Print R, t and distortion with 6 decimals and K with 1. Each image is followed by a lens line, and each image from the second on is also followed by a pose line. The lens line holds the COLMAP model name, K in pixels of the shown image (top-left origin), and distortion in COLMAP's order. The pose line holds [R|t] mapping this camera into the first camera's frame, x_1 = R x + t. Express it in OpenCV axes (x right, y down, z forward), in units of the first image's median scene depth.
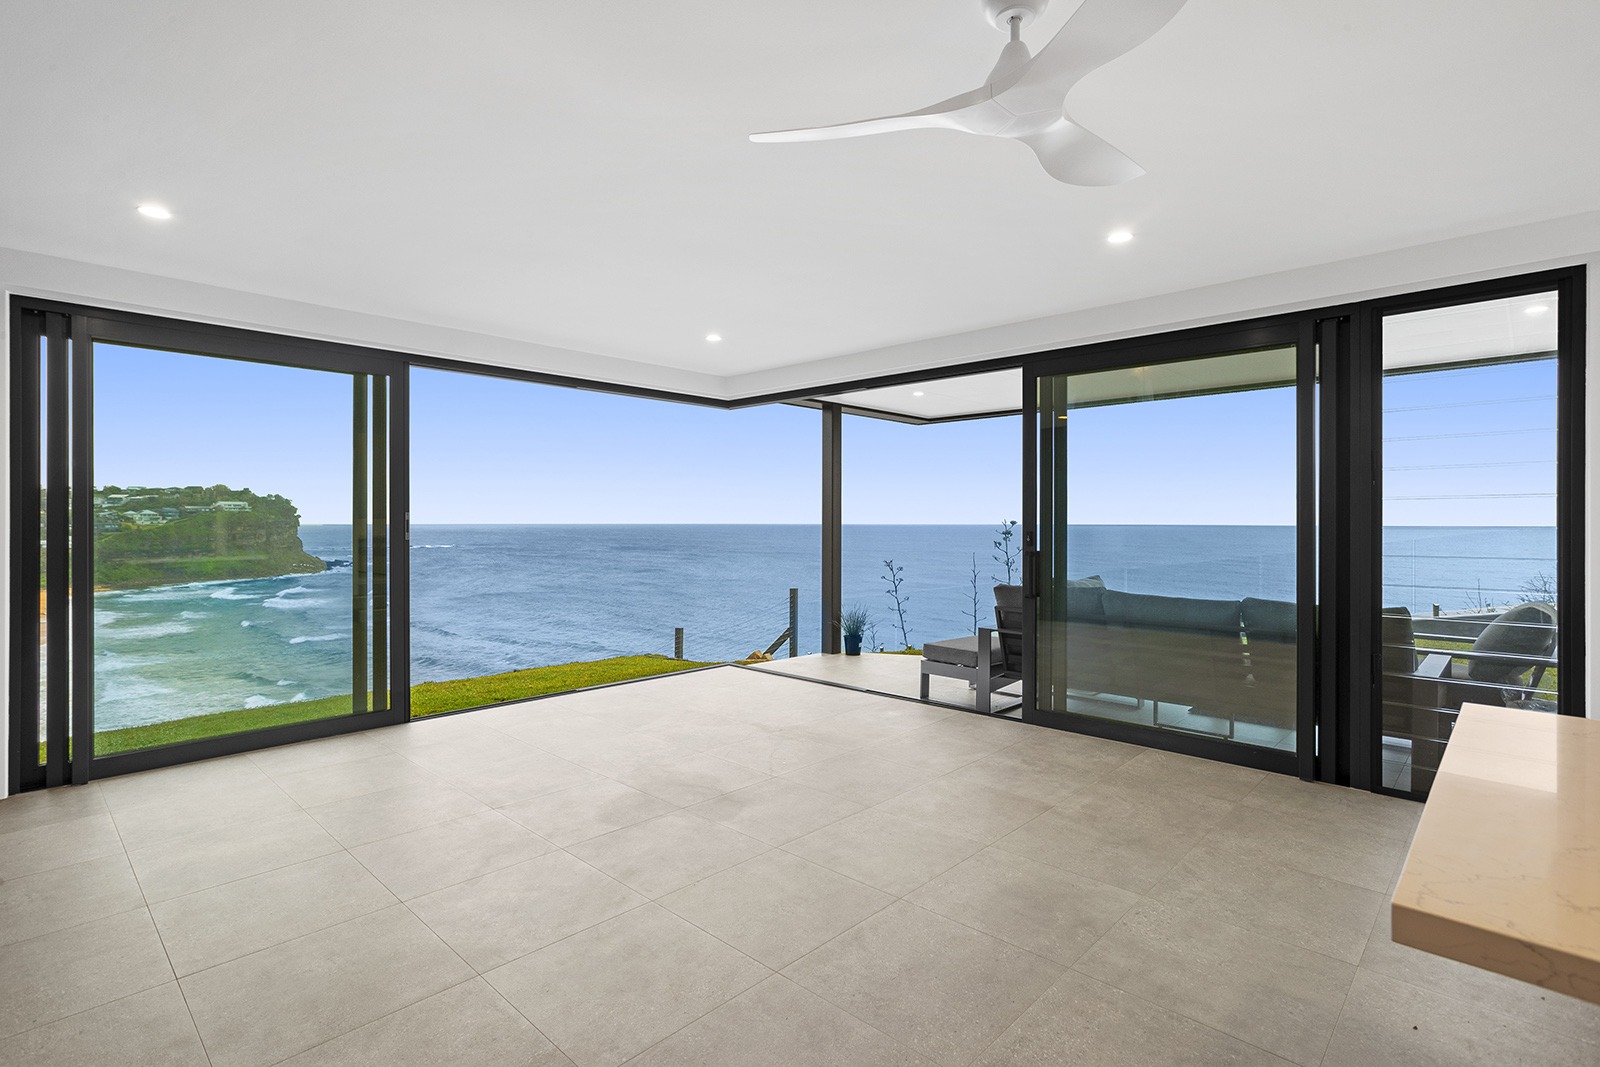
lens RADIAL K [[780.3, 0, 779.1], [0, 780.3, 519.4], [0, 0, 1]] dist [-0.016374, 0.014092]
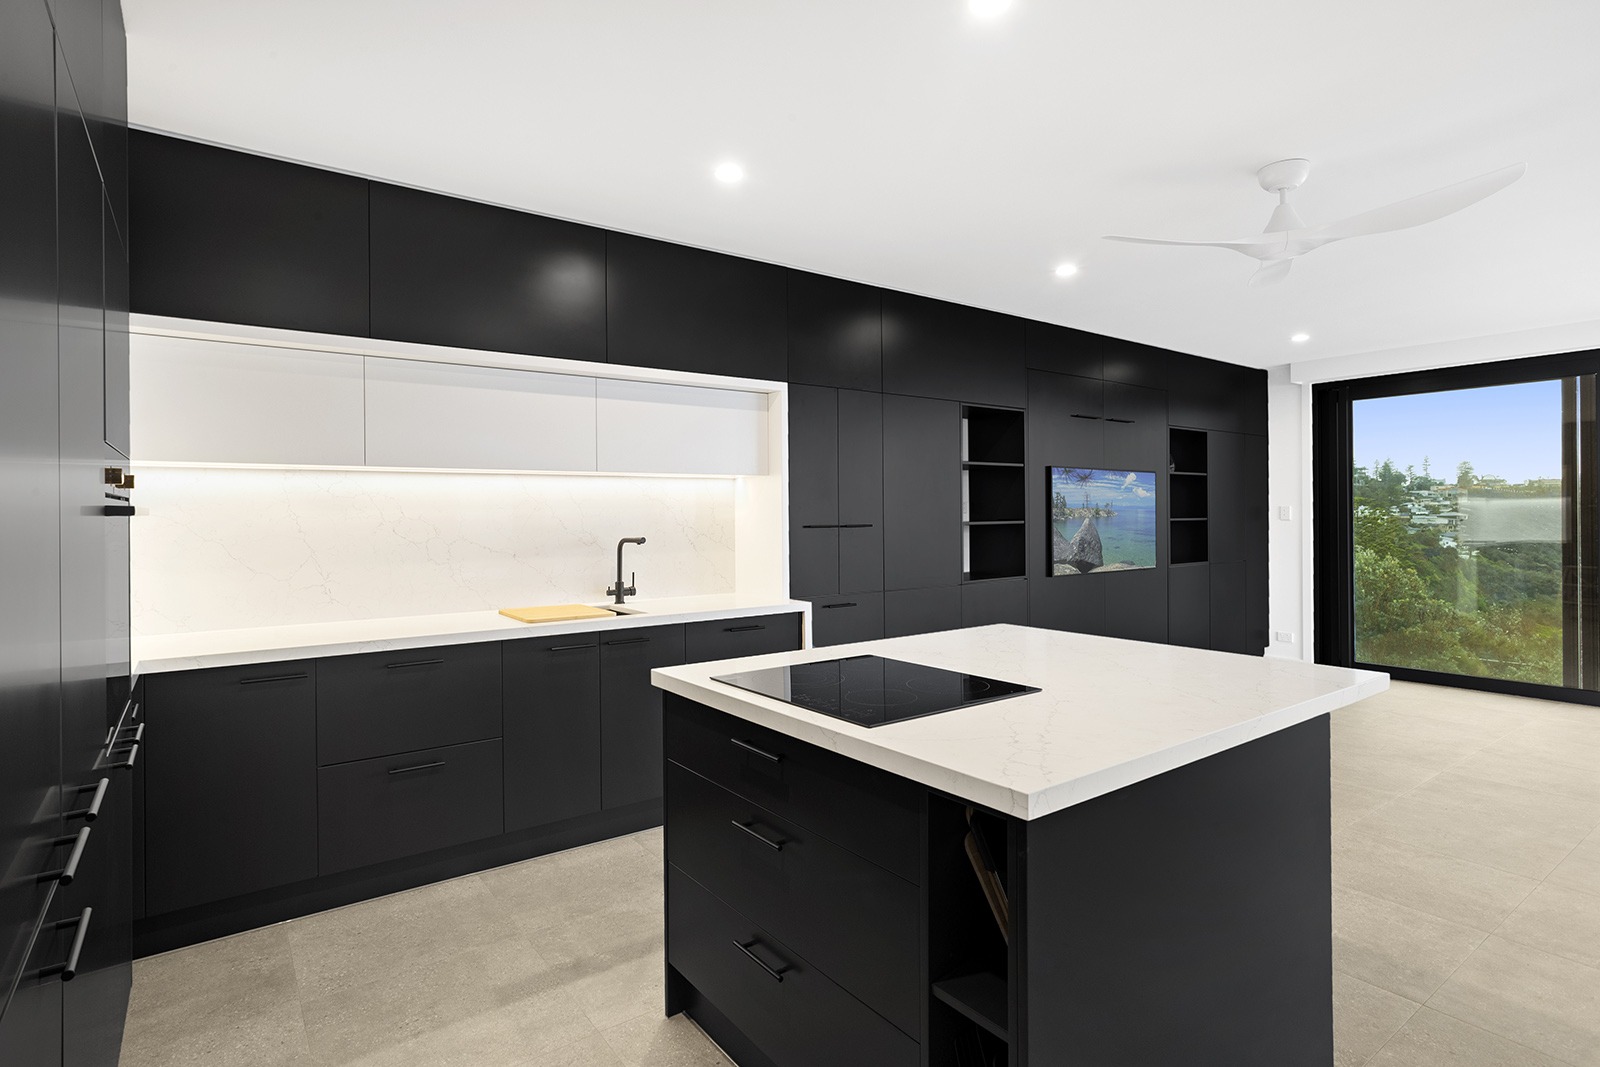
lens RADIAL K [[820.1, 0, 818.3], [0, 820.1, 512.2], [0, 0, 1]] dist [-0.000700, 0.010252]
pose [[-0.138956, -0.001888, -0.990297, 0.753389], [0.007297, 0.999969, -0.002931, -0.001463], [0.990272, -0.007633, -0.138938, 0.115674]]
